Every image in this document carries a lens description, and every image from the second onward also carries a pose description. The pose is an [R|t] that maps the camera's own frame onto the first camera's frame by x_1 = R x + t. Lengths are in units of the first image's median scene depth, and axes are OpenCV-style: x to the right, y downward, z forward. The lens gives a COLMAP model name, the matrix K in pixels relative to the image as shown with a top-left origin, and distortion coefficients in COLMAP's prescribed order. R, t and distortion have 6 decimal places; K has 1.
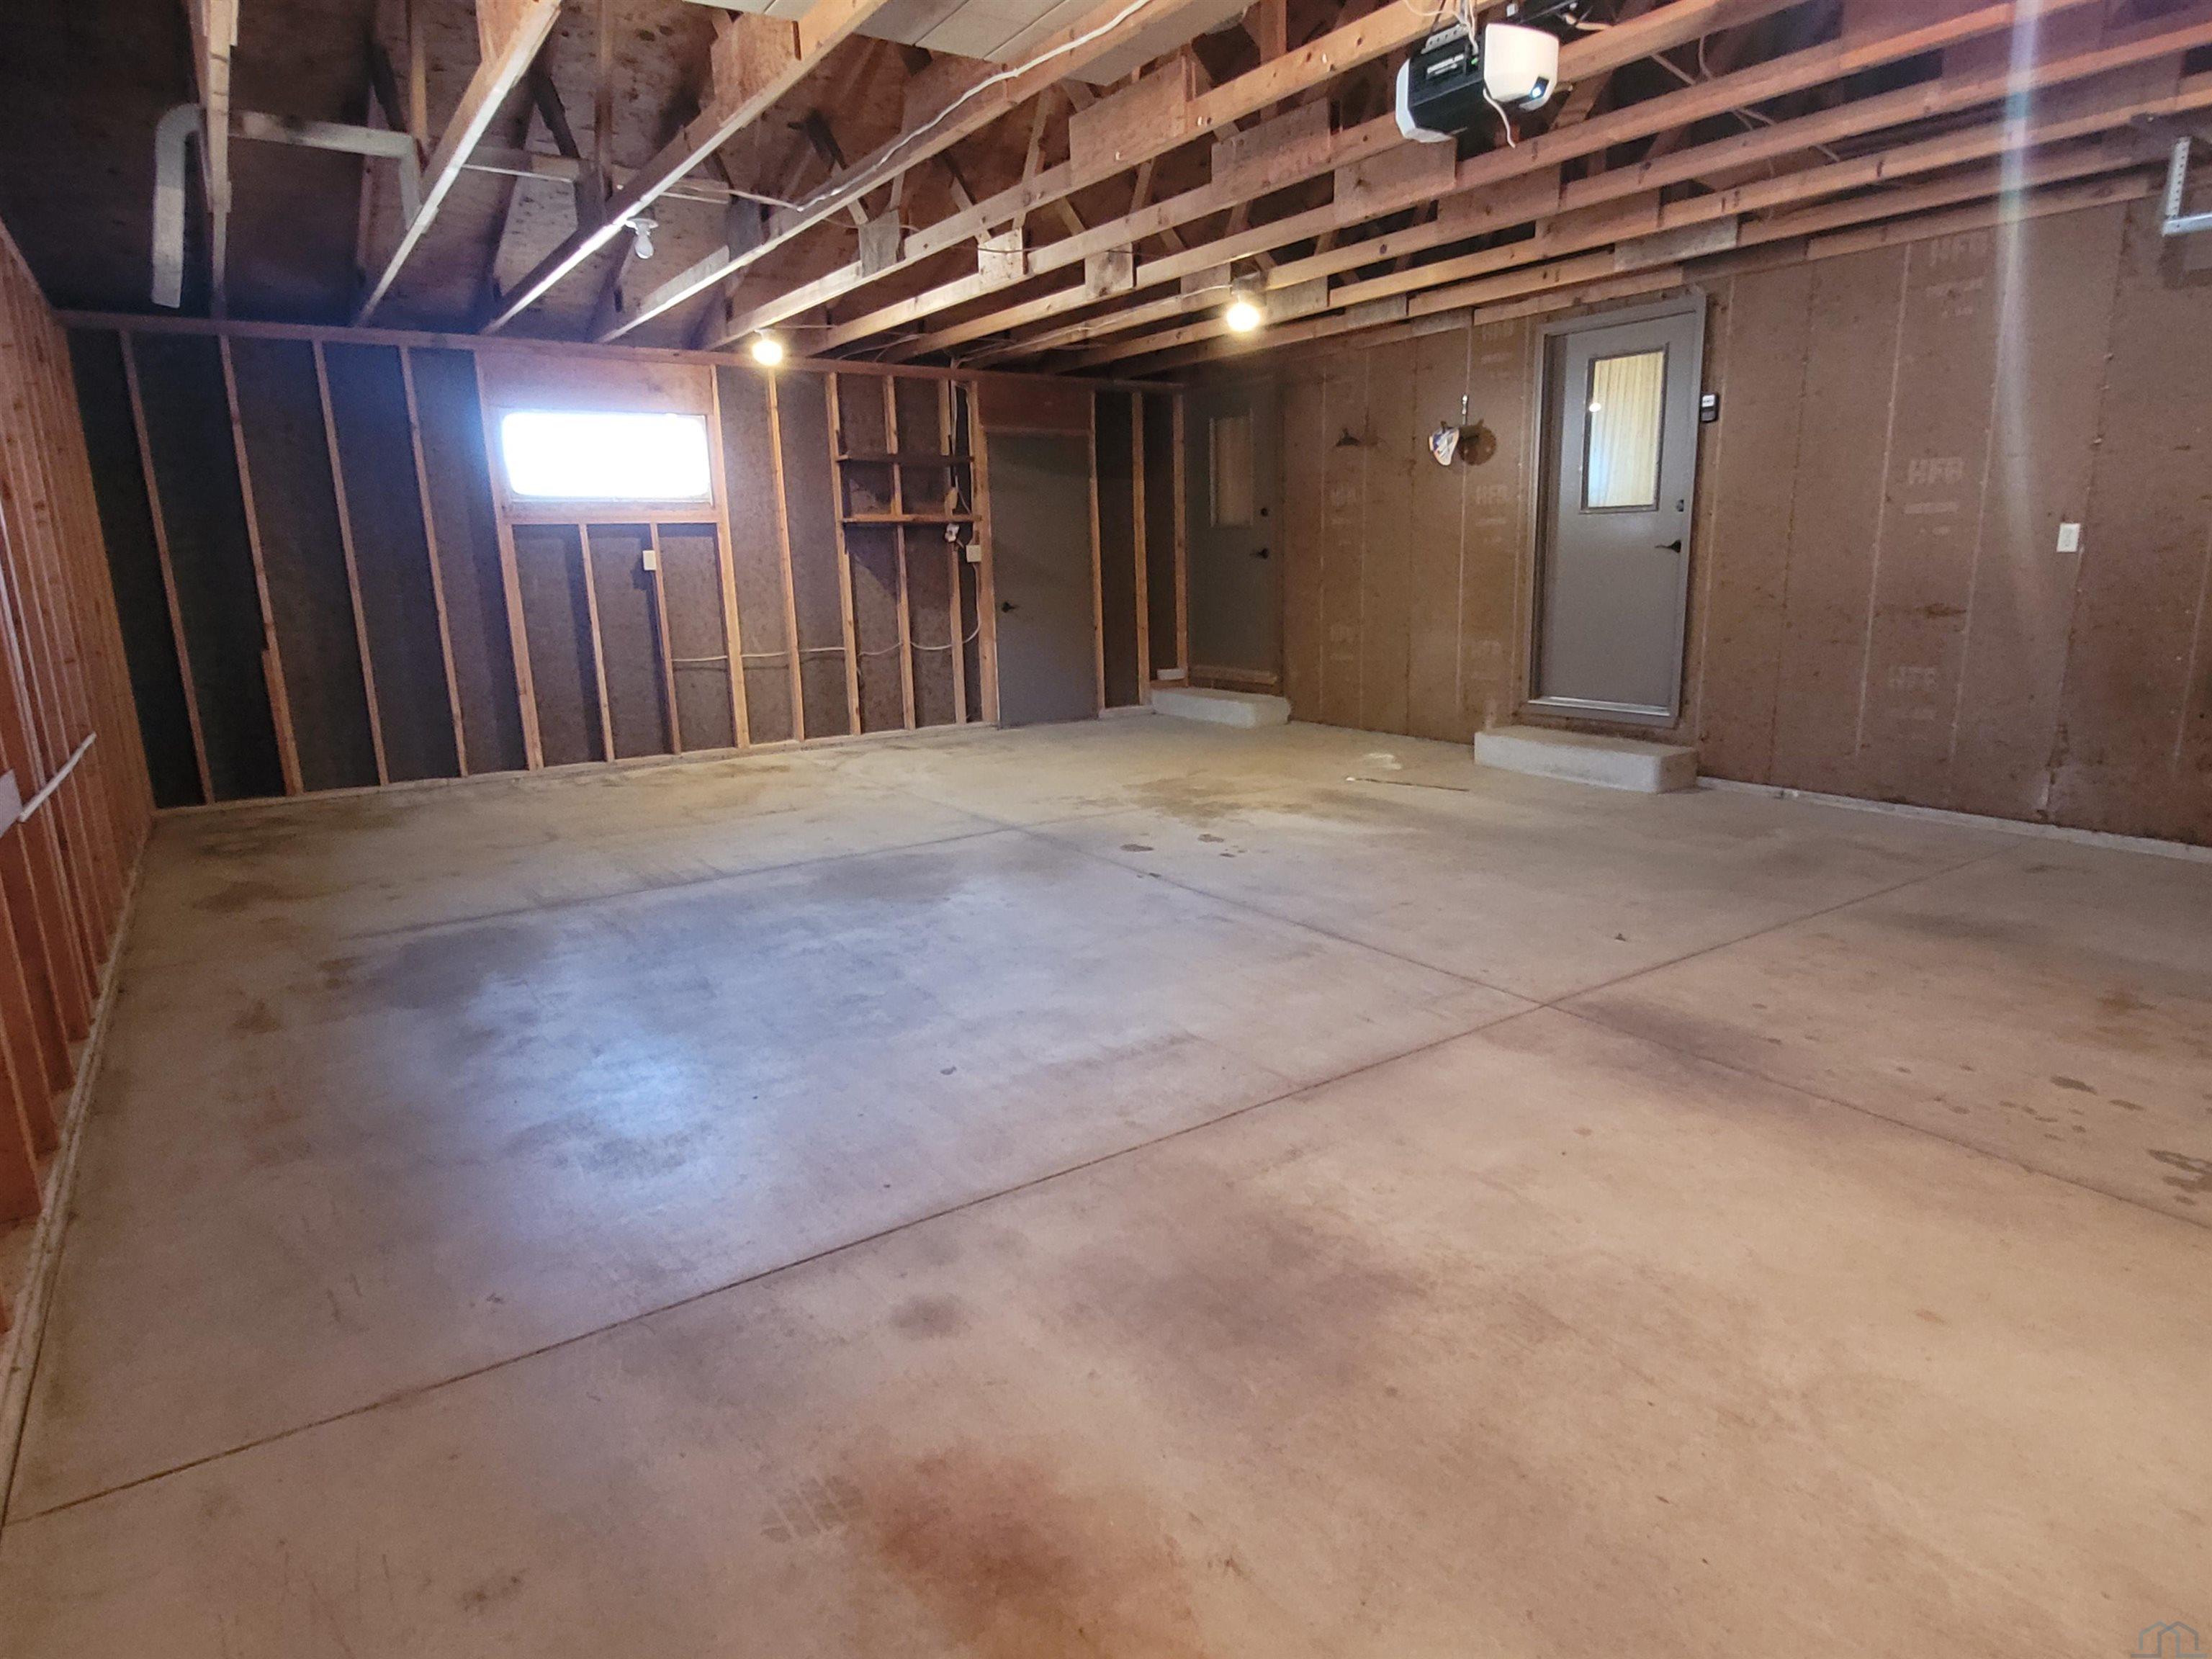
lens RADIAL K [[1266.8, 0, 1106.0], [0, 1266.8, 829.5], [0, 0, 1]] dist [-0.001245, -0.008806]
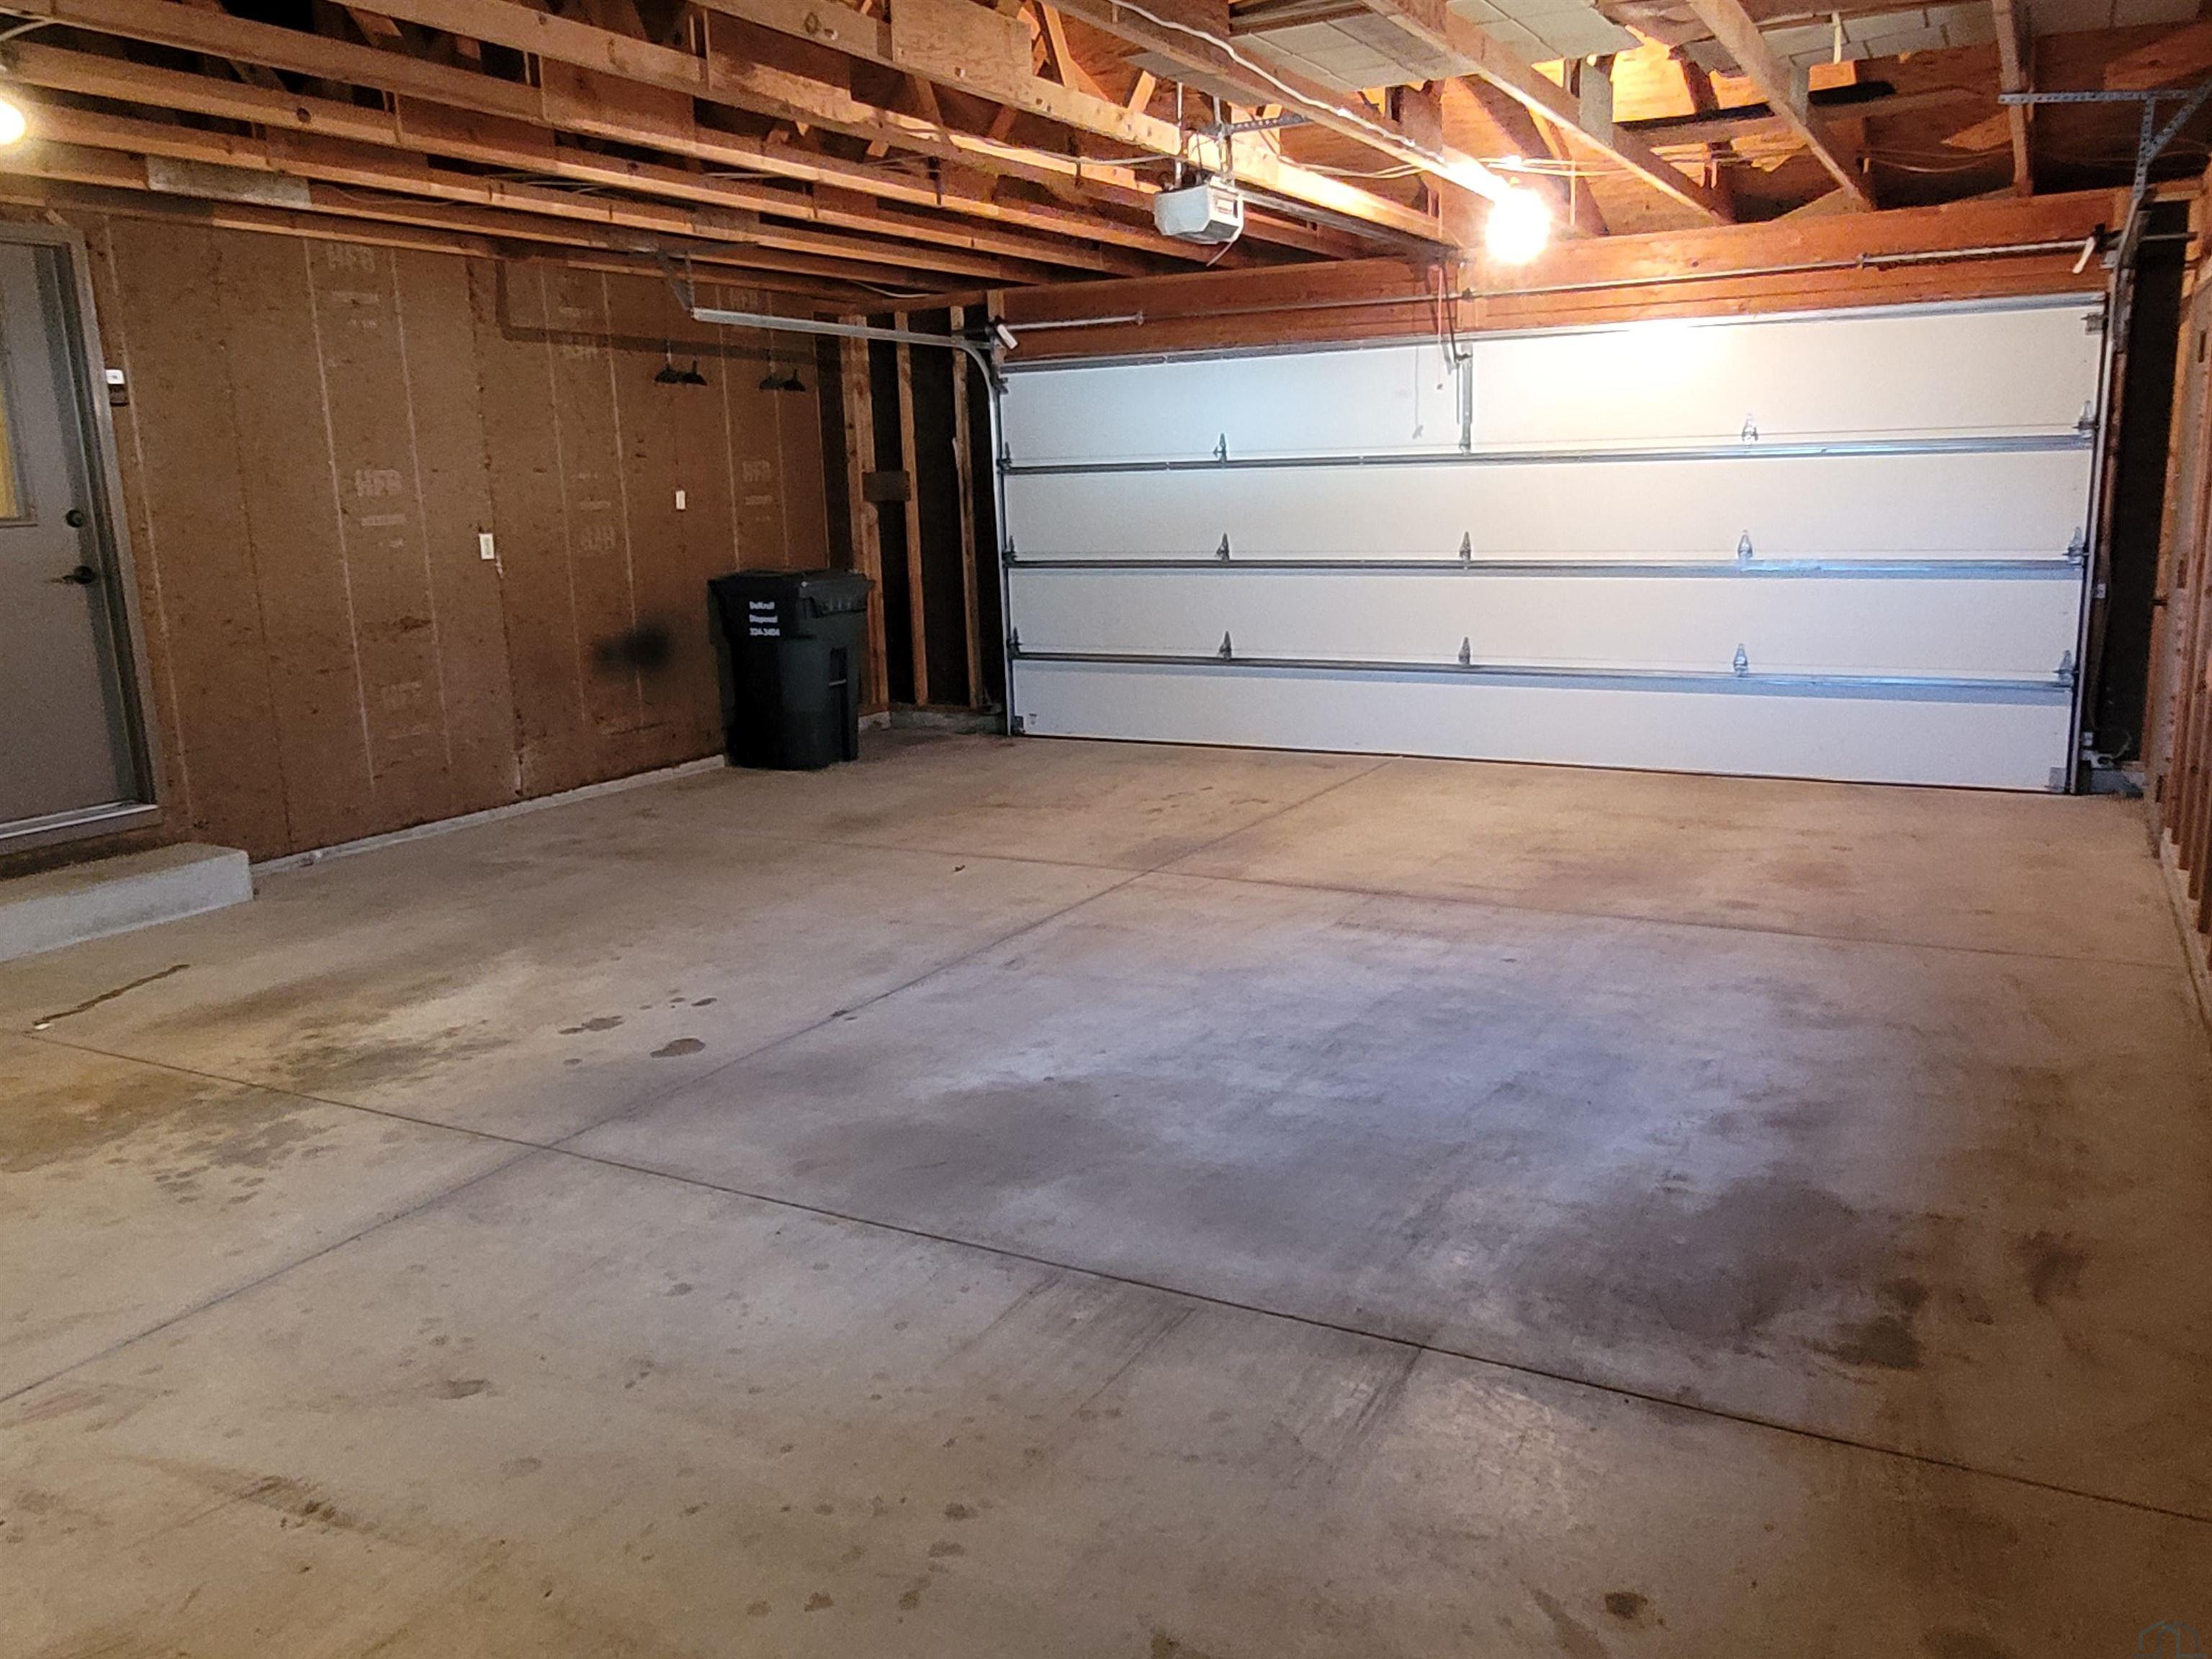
lens RADIAL K [[1711.4, 0, 1106.0], [0, 1711.4, 829.5], [0, 0, 1]] dist [0.005488, -0.000594]
pose [[-0.451370, -0.145869, 0.880333, -1.035955], [0.232643, 0.933194, 0.273910, -0.347974], [-0.861477, 0.328438, -0.387281, 1.459605]]
